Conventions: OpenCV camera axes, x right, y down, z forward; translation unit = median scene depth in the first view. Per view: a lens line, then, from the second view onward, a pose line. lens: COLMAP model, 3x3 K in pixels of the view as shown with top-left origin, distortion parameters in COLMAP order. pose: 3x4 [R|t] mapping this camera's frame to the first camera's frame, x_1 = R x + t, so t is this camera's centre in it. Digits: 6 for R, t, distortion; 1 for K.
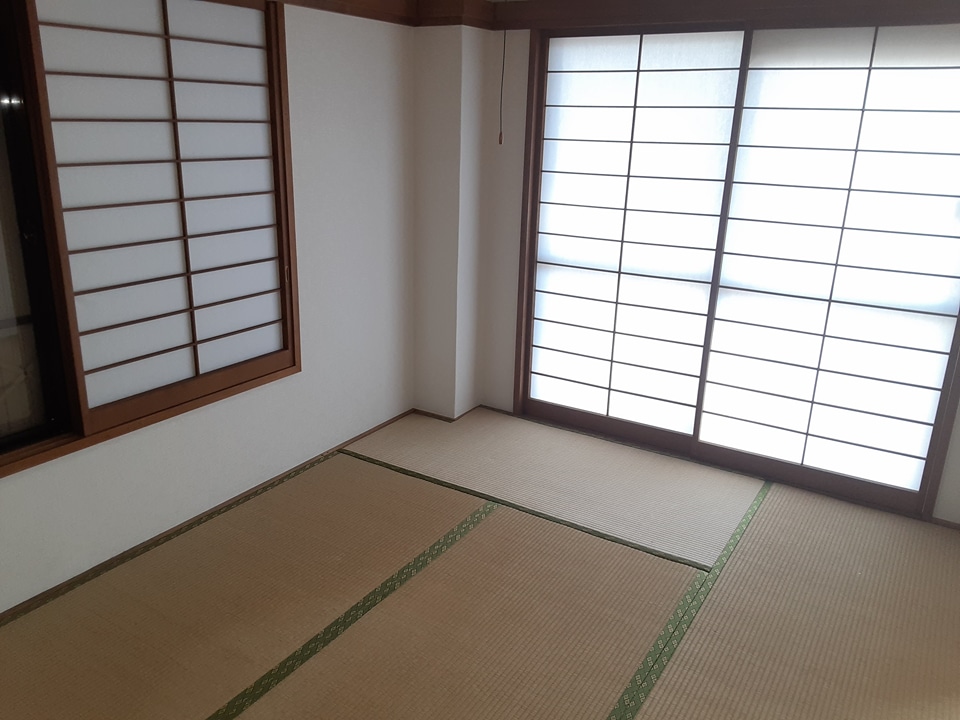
lens RADIAL K [[767.8, 0, 474.2], [0, 767.8, 358.0], [0, 0, 1]] dist [0.099723, -0.127993]
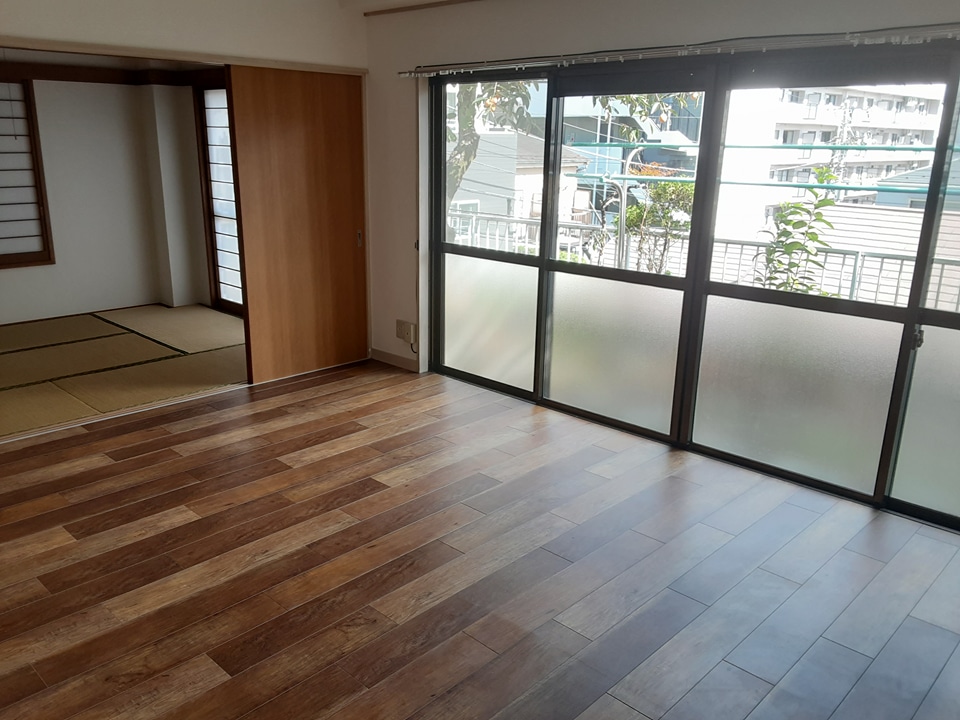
lens RADIAL K [[767.8, 0, 474.2], [0, 767.8, 358.0], [0, 0, 1]] dist [0.099723, -0.127993]
pose [[0.977968, 0.047320, -0.203323, 1.195720], [-0.053037, 0.998333, -0.022762, 0.238636], [0.201907, 0.033044, 0.978847, -0.679440]]
